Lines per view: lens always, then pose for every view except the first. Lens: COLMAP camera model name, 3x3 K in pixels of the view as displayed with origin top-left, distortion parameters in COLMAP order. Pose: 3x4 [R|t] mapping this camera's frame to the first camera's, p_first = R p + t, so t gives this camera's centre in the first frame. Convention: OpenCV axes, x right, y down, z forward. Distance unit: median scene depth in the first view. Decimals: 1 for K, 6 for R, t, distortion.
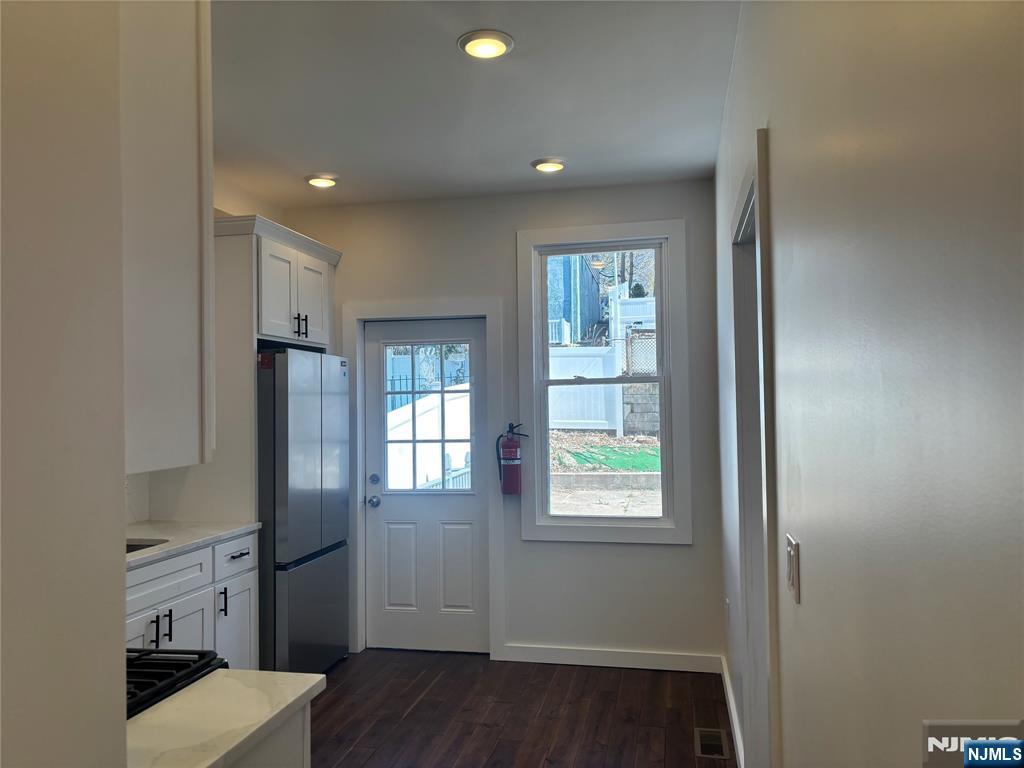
lens RADIAL K [[768.8, 0, 512.0], [0, 768.8, 384.0], [0, 0, 1]] dist [0.002308, 0.001283]
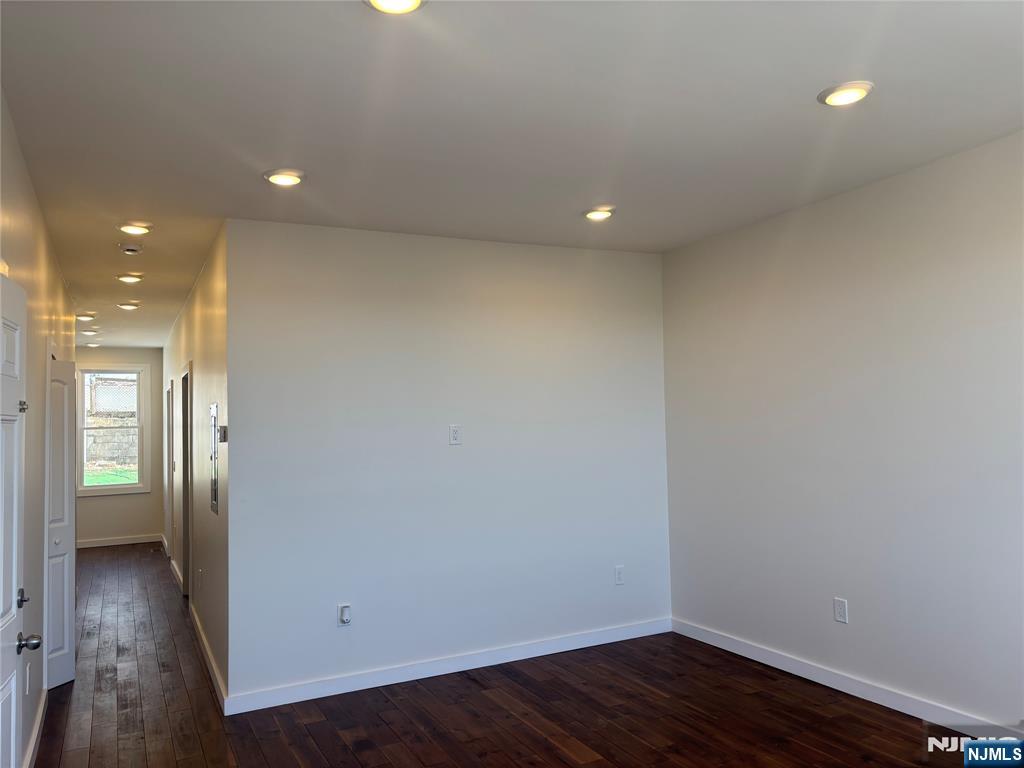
lens RADIAL K [[768.8, 0, 512.0], [0, 768.8, 384.0], [0, 0, 1]] dist [0.002308, 0.001283]
pose [[0.777640, 0.026737, 0.628141, -0.113003], [-0.003171, 0.999249, -0.038607, -0.013957], [-0.628702, 0.028030, 0.777141, -0.442368]]
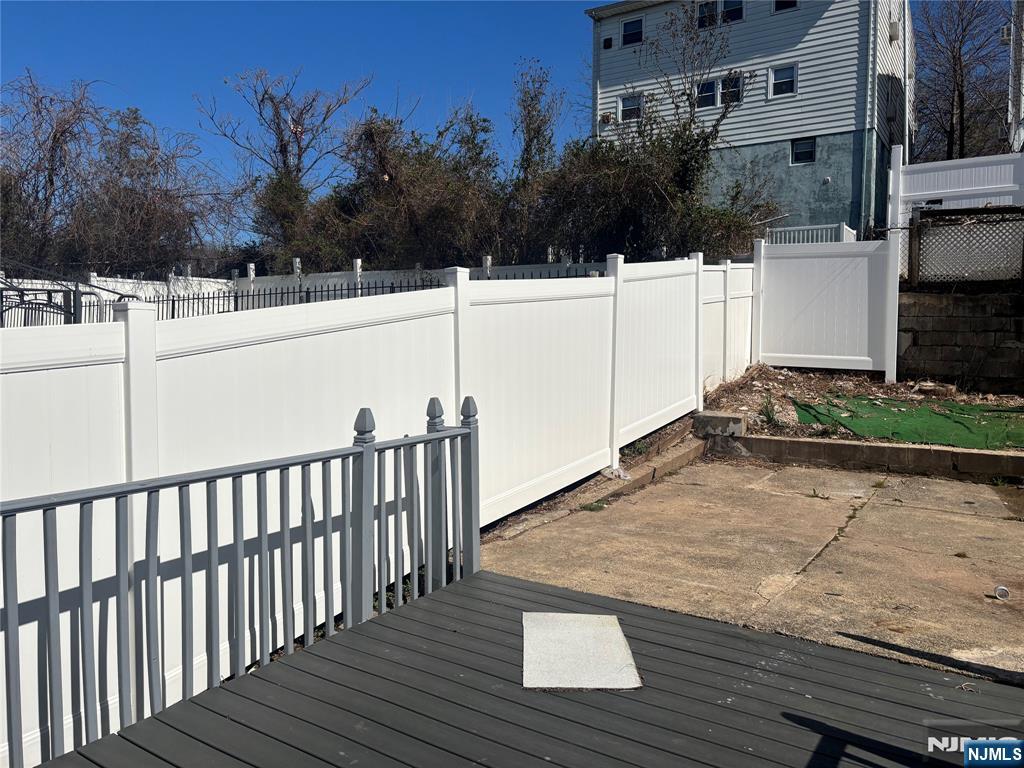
lens RADIAL K [[768.8, 0, 512.0], [0, 768.8, 384.0], [0, 0, 1]] dist [0.002308, 0.001283]
pose [[0.926910, 0.040405, -0.373102, 0.090805], [-0.010098, 0.996512, 0.082831, 0.020798], [0.375148, -0.073009, 0.924085, 0.303918]]
